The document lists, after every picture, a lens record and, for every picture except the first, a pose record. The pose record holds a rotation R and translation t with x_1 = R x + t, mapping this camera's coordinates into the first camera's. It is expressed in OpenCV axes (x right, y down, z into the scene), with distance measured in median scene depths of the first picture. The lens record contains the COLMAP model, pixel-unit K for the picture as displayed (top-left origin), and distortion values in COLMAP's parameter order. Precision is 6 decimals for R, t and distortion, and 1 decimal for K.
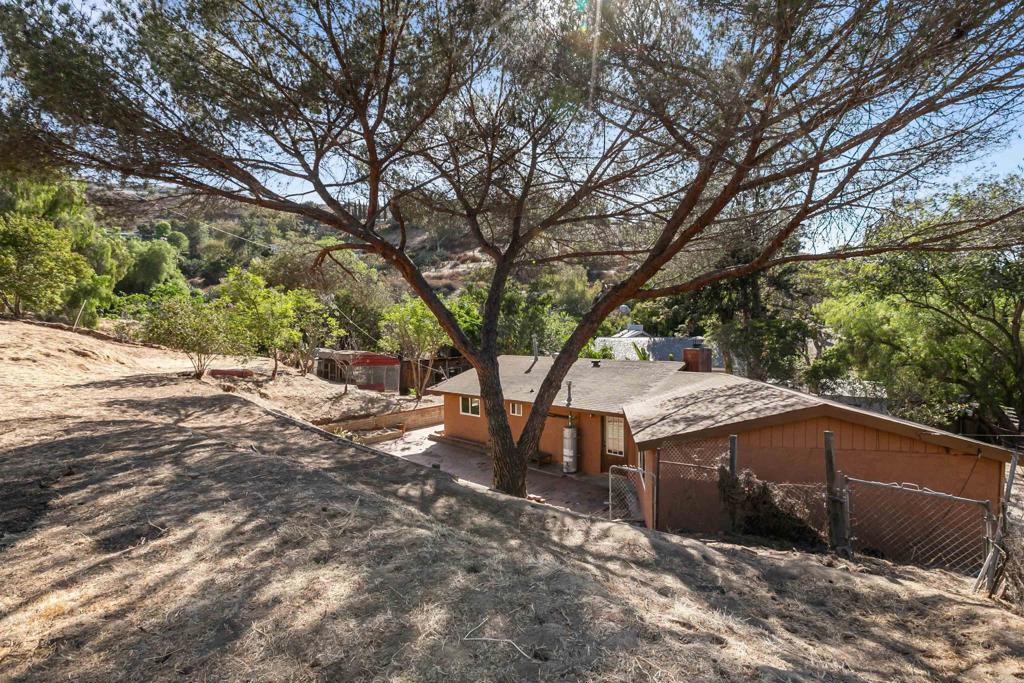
lens RADIAL K [[456.6, 0, 512.0], [0, 456.6, 341.5], [0, 0, 1]] dist [0.001402, 0.000002]
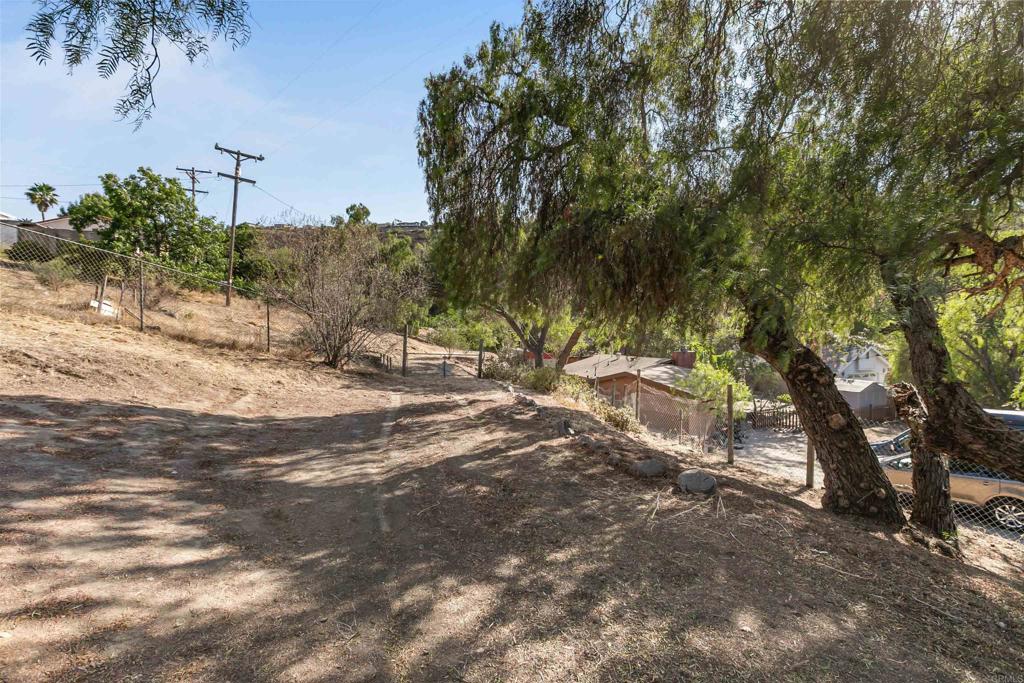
lens RADIAL K [[456.6, 0, 512.0], [0, 456.6, 341.5], [0, 0, 1]] dist [0.001402, 0.000002]
pose [[0.857367, 0.012885, -0.514545, 0.463311], [-0.014380, 0.999896, 0.001078, -0.011721], [0.514505, 0.006474, 0.857463, -0.493942]]
